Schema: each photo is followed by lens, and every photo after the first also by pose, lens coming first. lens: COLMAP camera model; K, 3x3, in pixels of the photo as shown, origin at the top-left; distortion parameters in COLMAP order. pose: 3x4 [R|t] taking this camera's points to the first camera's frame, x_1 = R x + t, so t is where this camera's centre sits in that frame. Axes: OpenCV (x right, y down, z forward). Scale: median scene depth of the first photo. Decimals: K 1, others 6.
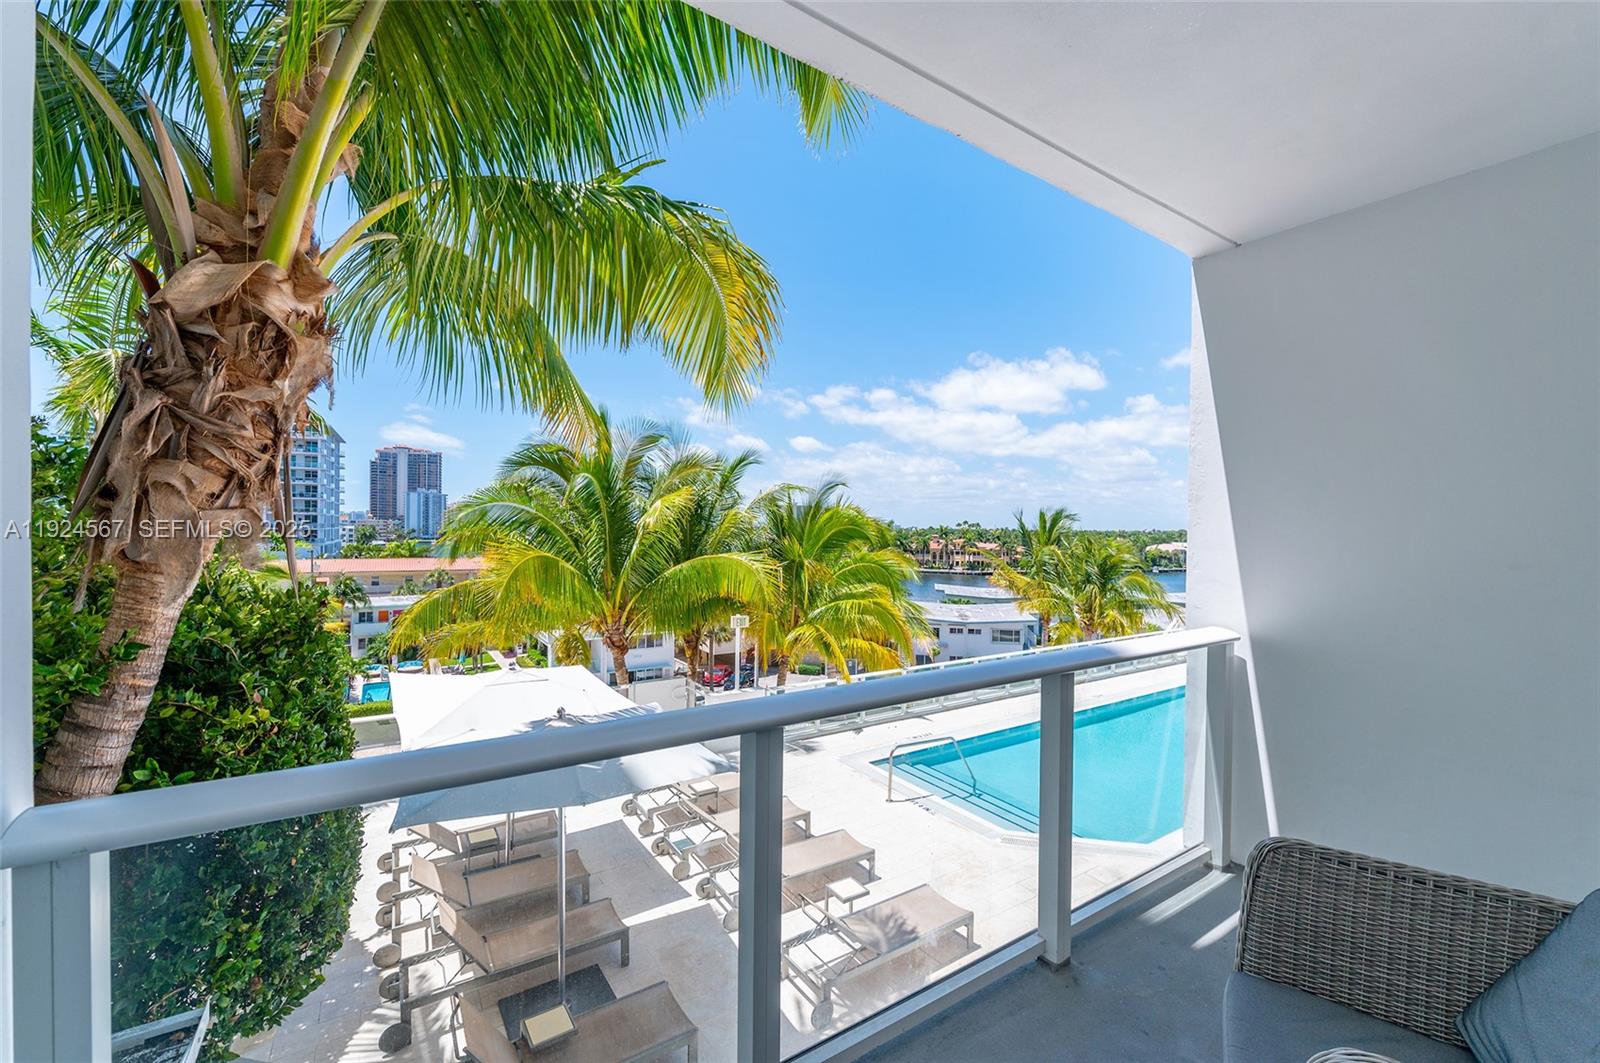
lens RADIAL K [[641.6, 0, 802.0], [0, 641.6, 535.0], [0, 0, 1]] dist [-0.011448, 0.000521]
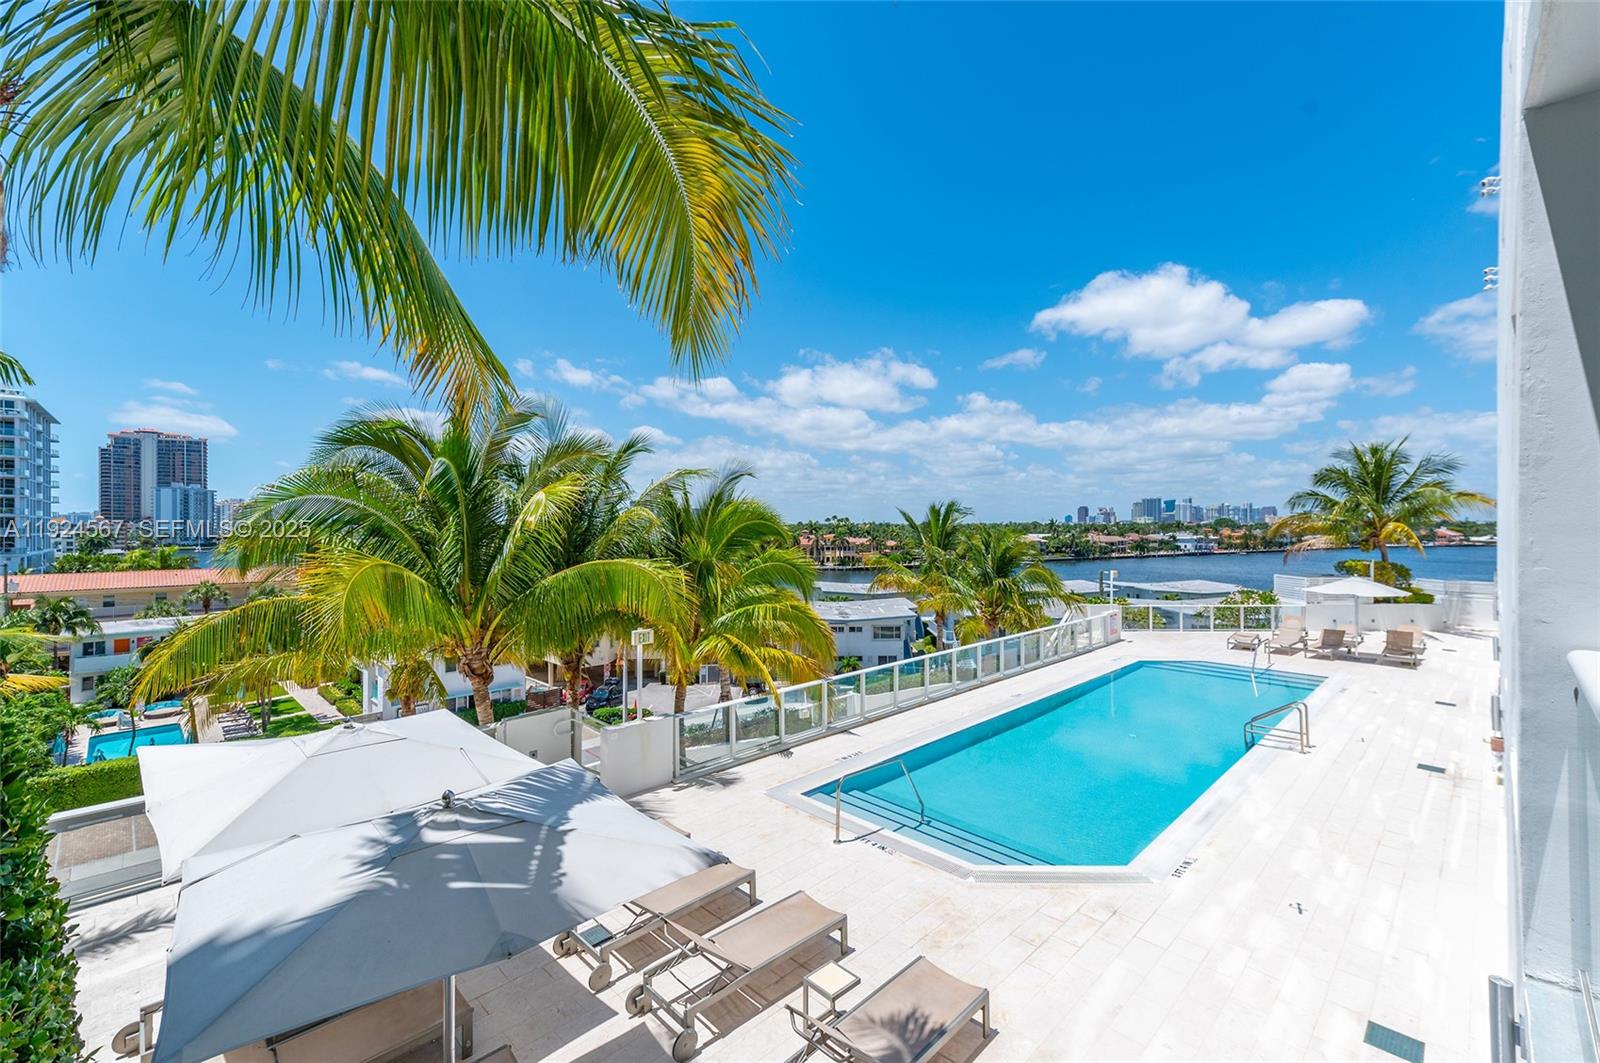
lens RADIAL K [[671.7, 0, 802.7], [0, 671.7, 526.5], [0, 0, 1]] dist [0.014339, -0.000872]
pose [[0.978743, -0.014444, 0.204582, -0.122359], [0.016038, 0.999853, -0.006137, 0.000991], [-0.204463, 0.009288, 0.978830, 0.182083]]
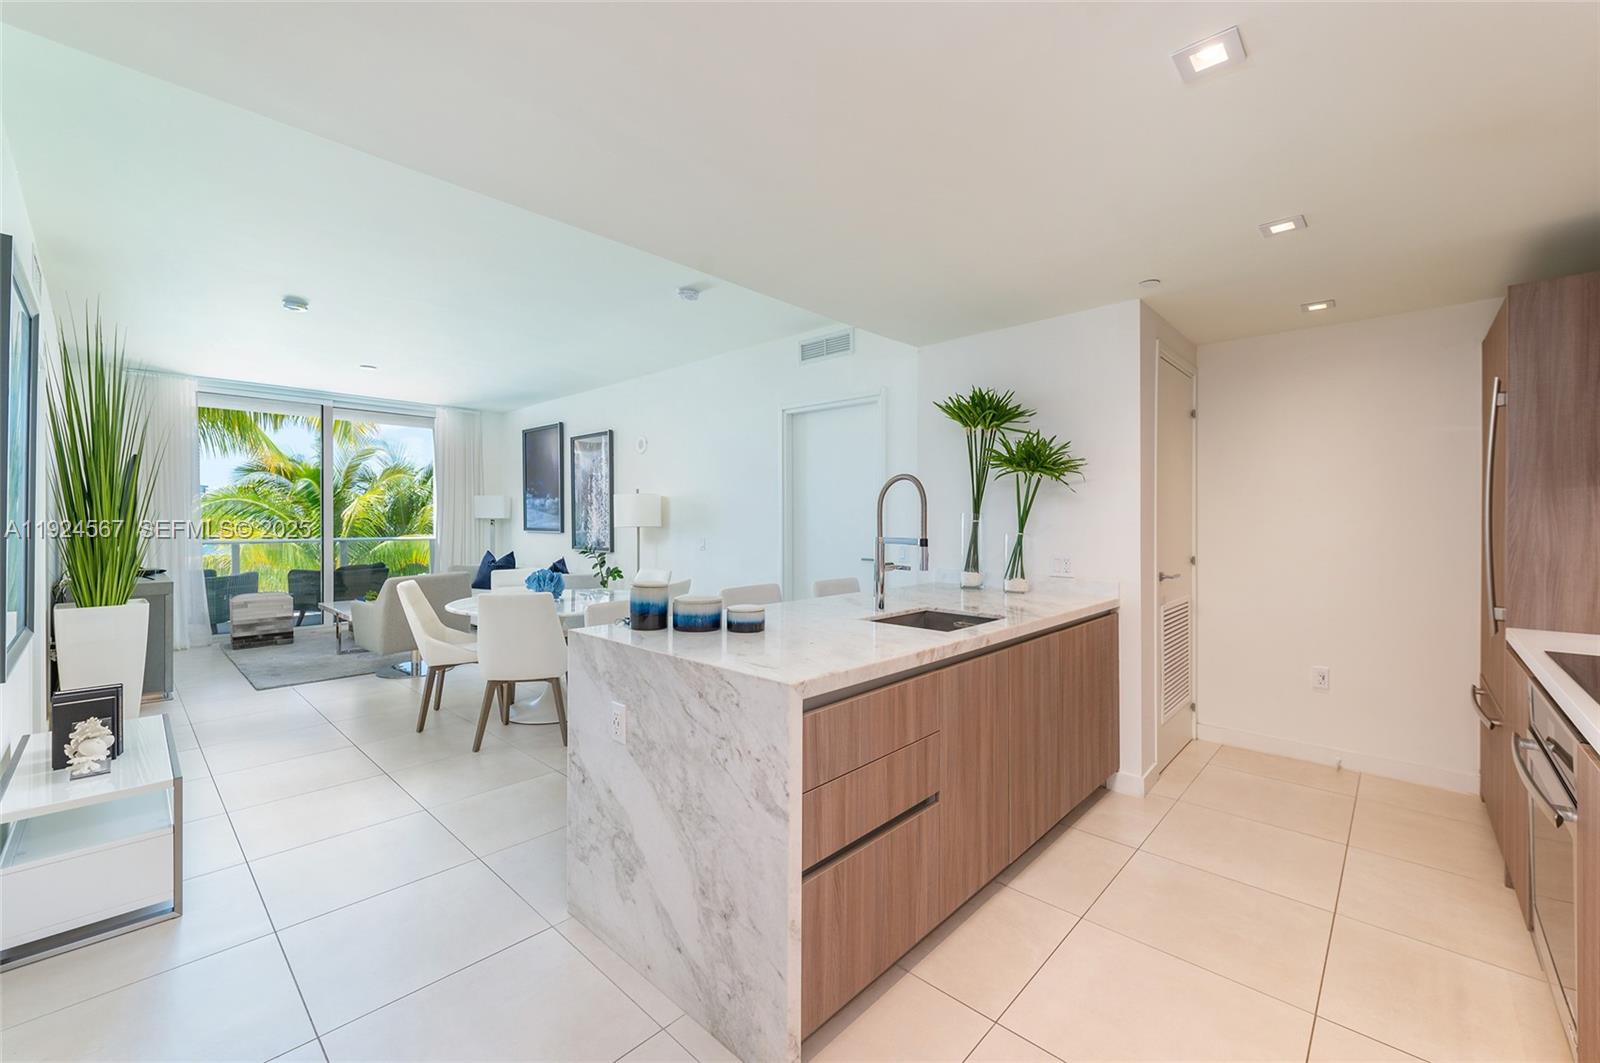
lens RADIAL K [[671.7, 0, 802.7], [0, 671.7, 526.5], [0, 0, 1]] dist [0.014339, -0.000872]
pose [[0.972087, -0.013536, 0.234231, 0.698774], [0.015056, 0.999876, -0.004702, 0.064831], [-0.234139, 0.008097, 0.972170, -1.312076]]
